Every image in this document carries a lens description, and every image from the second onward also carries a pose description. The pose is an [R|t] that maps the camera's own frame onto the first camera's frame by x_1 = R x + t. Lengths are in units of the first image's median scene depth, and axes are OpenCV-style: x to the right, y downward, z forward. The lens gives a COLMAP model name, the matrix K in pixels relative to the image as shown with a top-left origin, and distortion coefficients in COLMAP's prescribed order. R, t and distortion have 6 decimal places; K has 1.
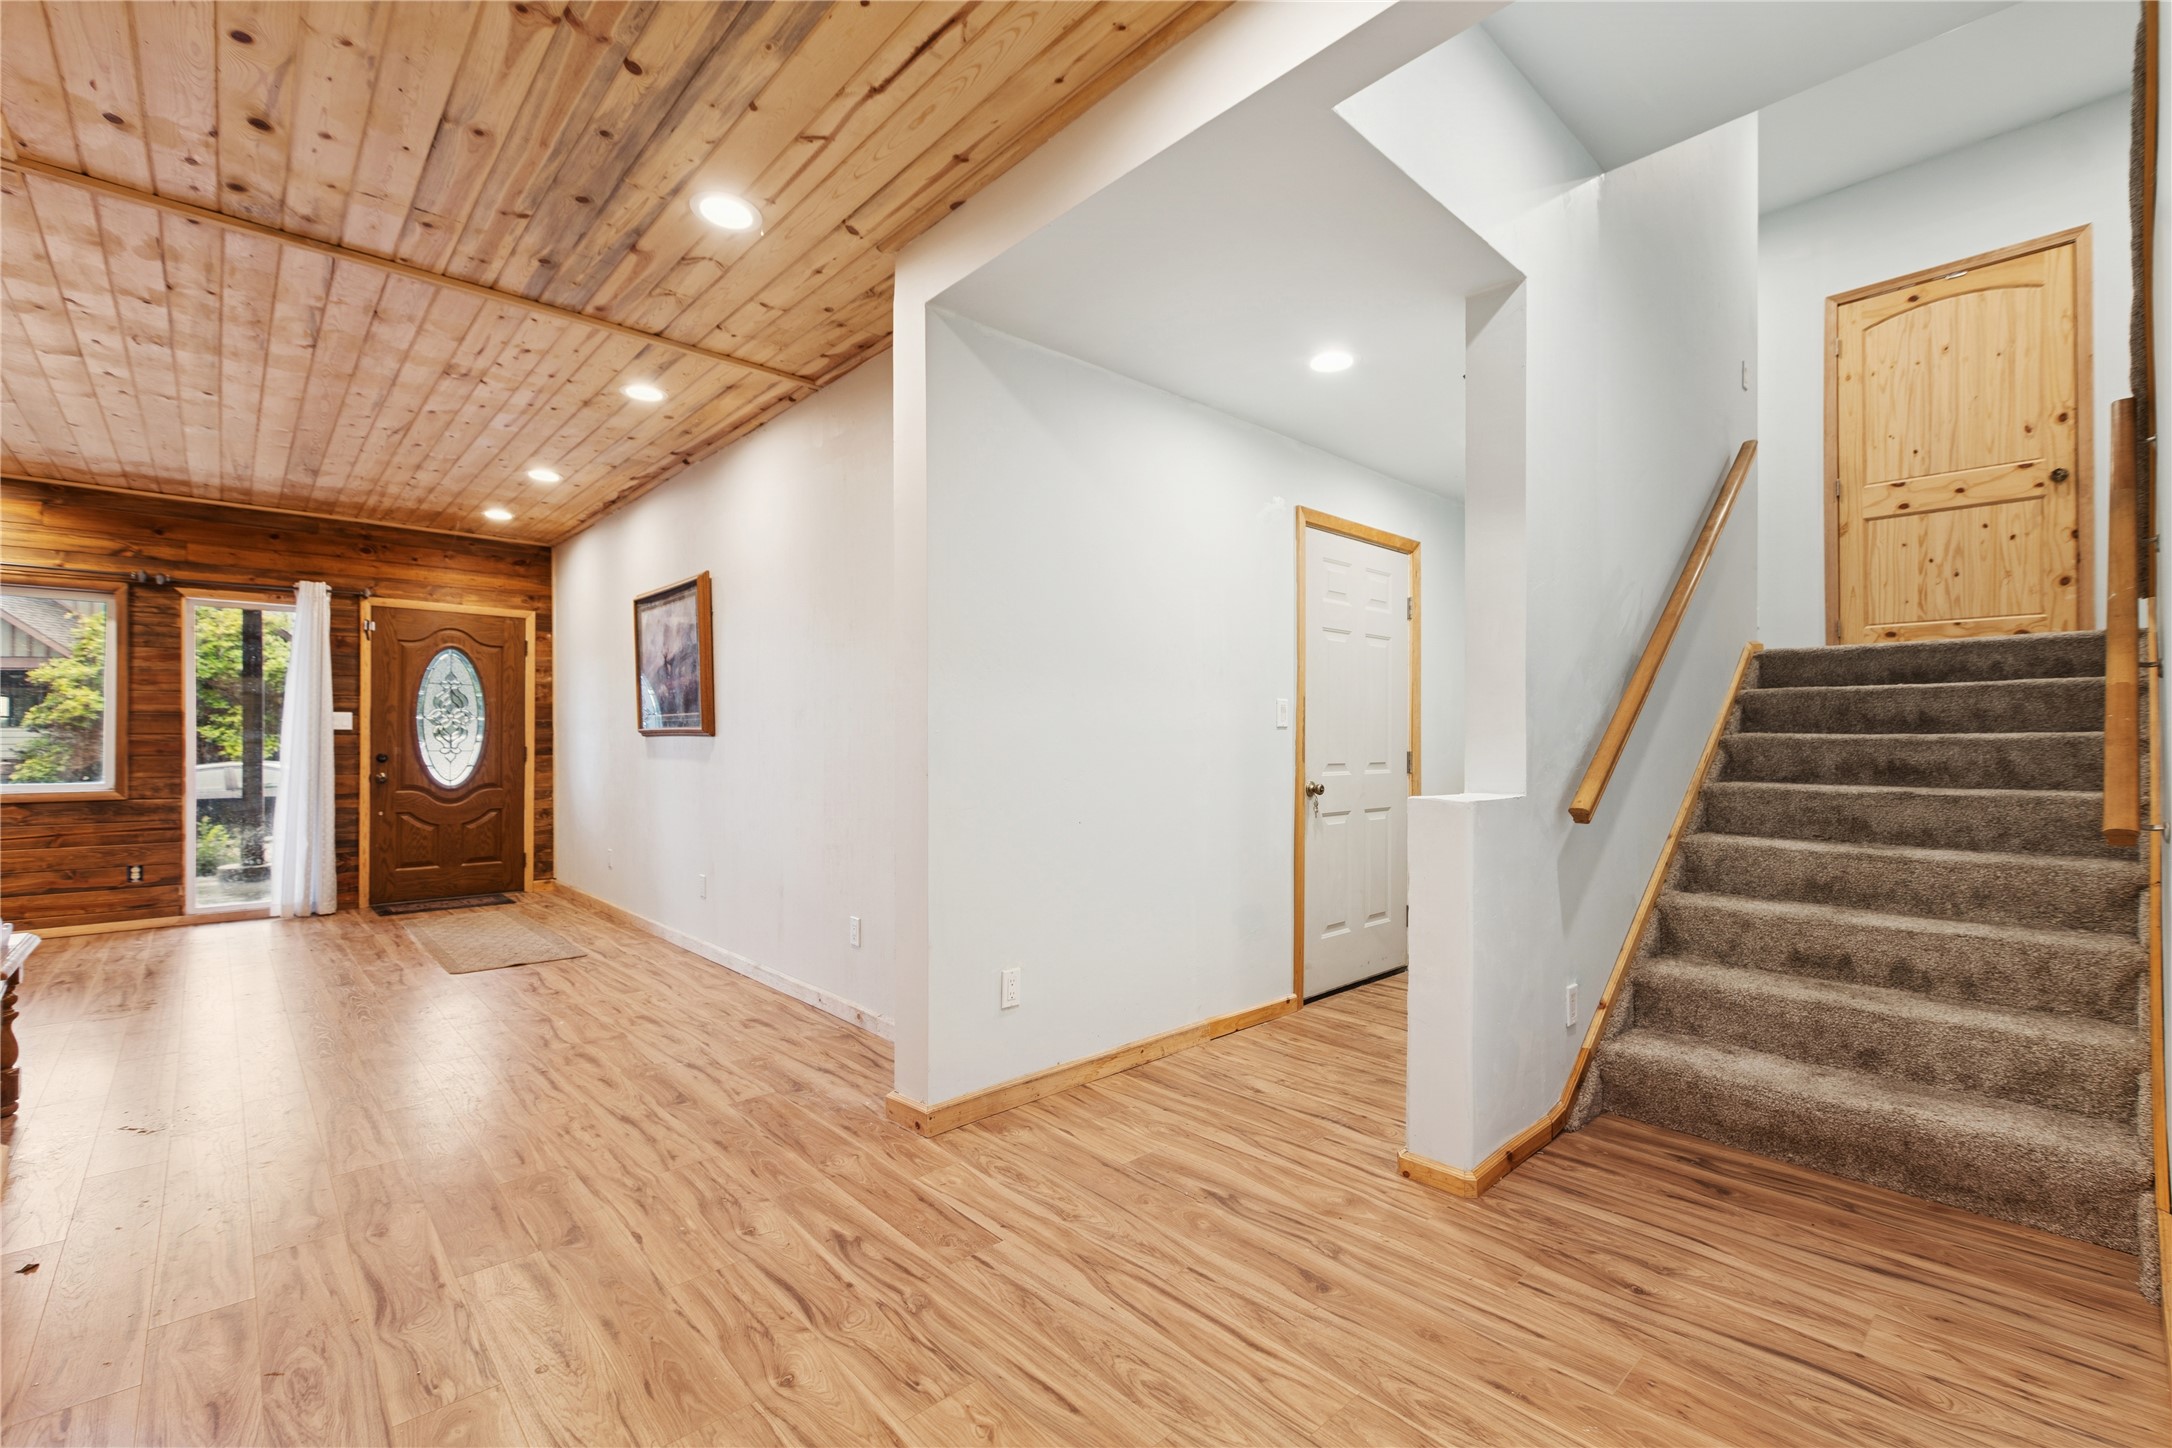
lens RADIAL K [[941.3, 0, 1089.0], [0, 941.3, 738.9], [0, 0, 1]] dist [0.024959, -0.010502]
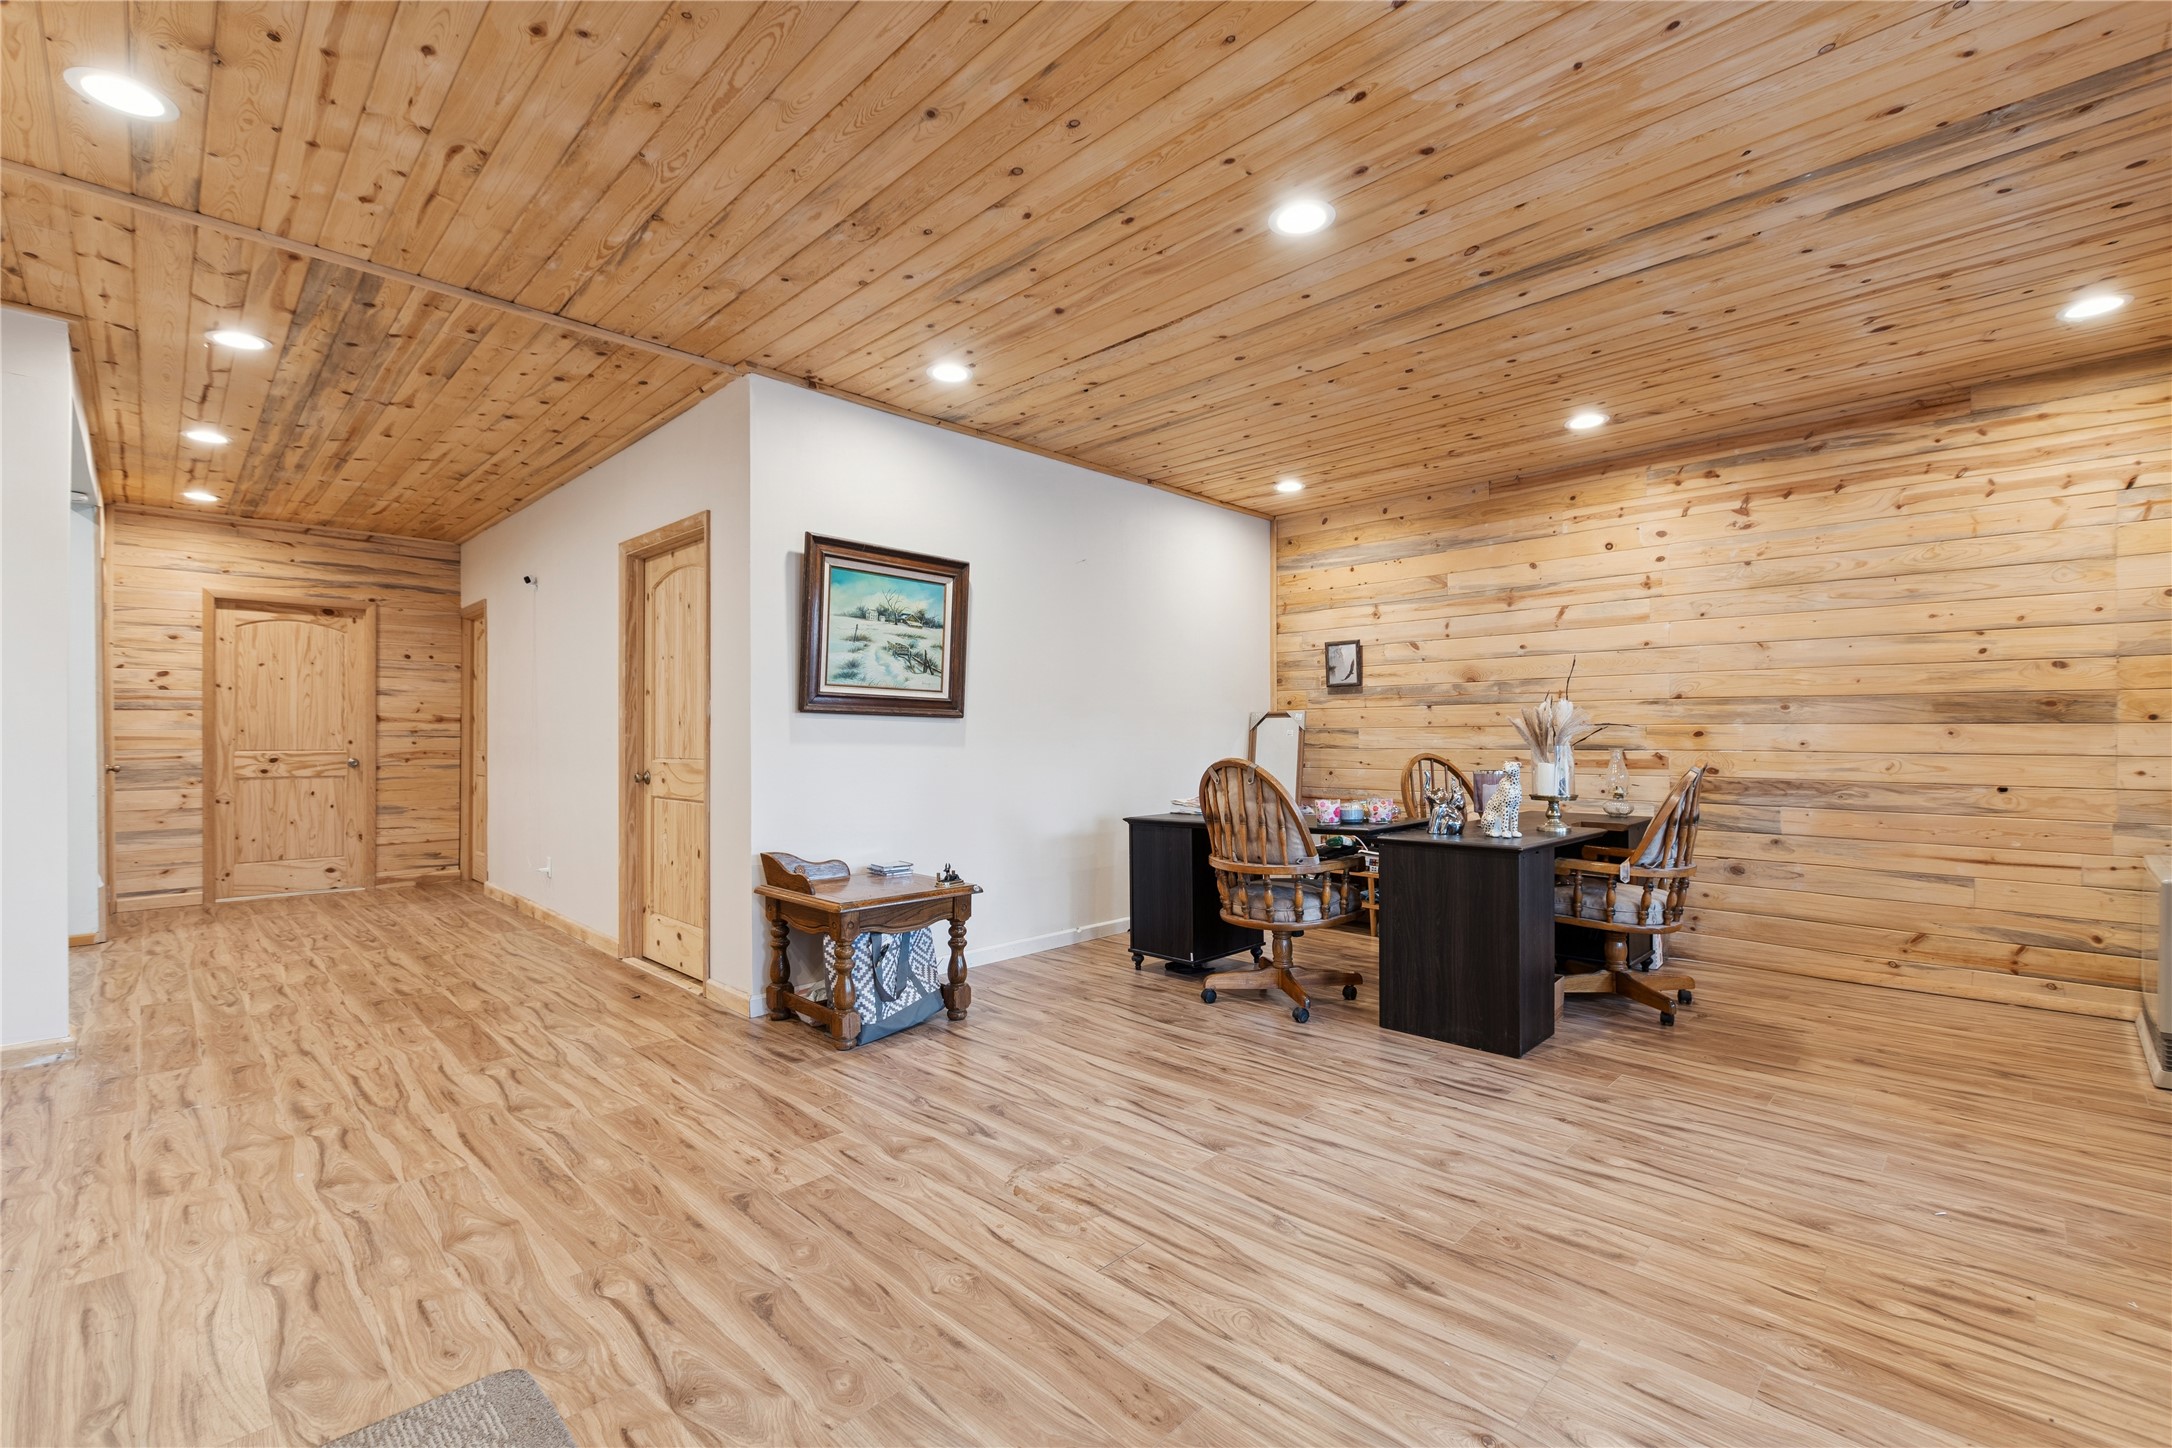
lens RADIAL K [[941.3, 0, 1089.0], [0, 941.3, 738.9], [0, 0, 1]] dist [0.024959, -0.010502]
pose [[-0.999165, 0.003107, -0.040730, -1.232223], [0.003156, 0.999994, -0.001146, 0.008479], [0.040726, -0.001273, -0.999170, 1.936238]]
